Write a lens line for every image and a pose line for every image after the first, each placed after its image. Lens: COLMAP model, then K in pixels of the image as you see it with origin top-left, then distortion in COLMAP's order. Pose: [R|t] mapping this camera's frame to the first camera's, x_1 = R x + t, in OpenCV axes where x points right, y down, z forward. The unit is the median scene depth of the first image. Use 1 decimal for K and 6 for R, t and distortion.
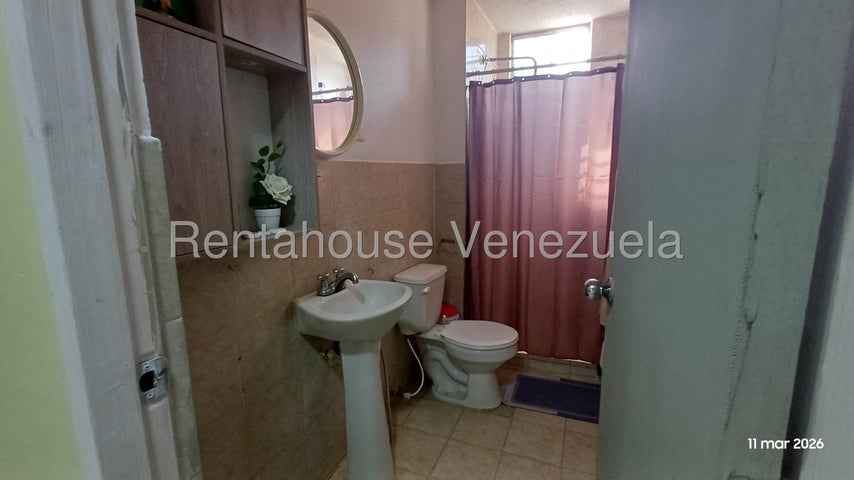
lens RADIAL K [[387.6, 0, 427.0], [0, 387.6, 240.0], [0, 0, 1]] dist [0.013116, -0.000085]
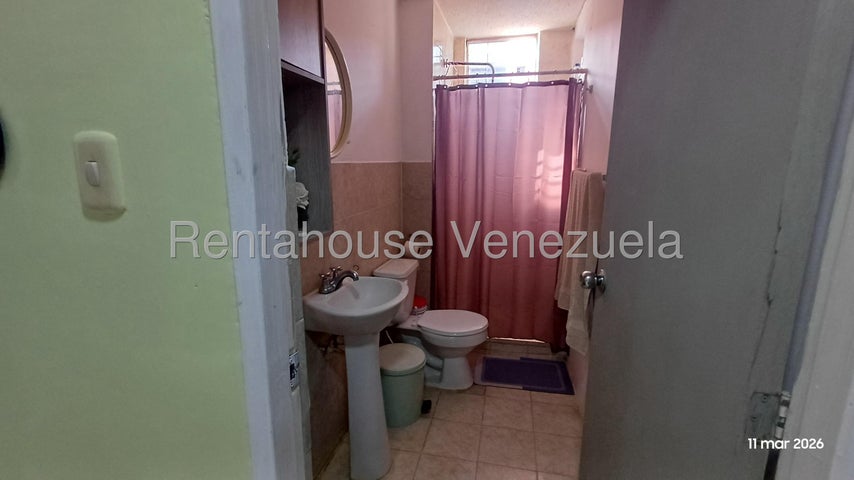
lens RADIAL K [[387.6, 0, 427.0], [0, 387.6, 240.0], [0, 0, 1]] dist [0.013116, -0.000085]
pose [[0.985627, -0.019406, 0.167818, -0.115085], [0.015403, 0.999566, 0.025125, -0.015209], [-0.168232, -0.022179, 0.985498, -0.052619]]
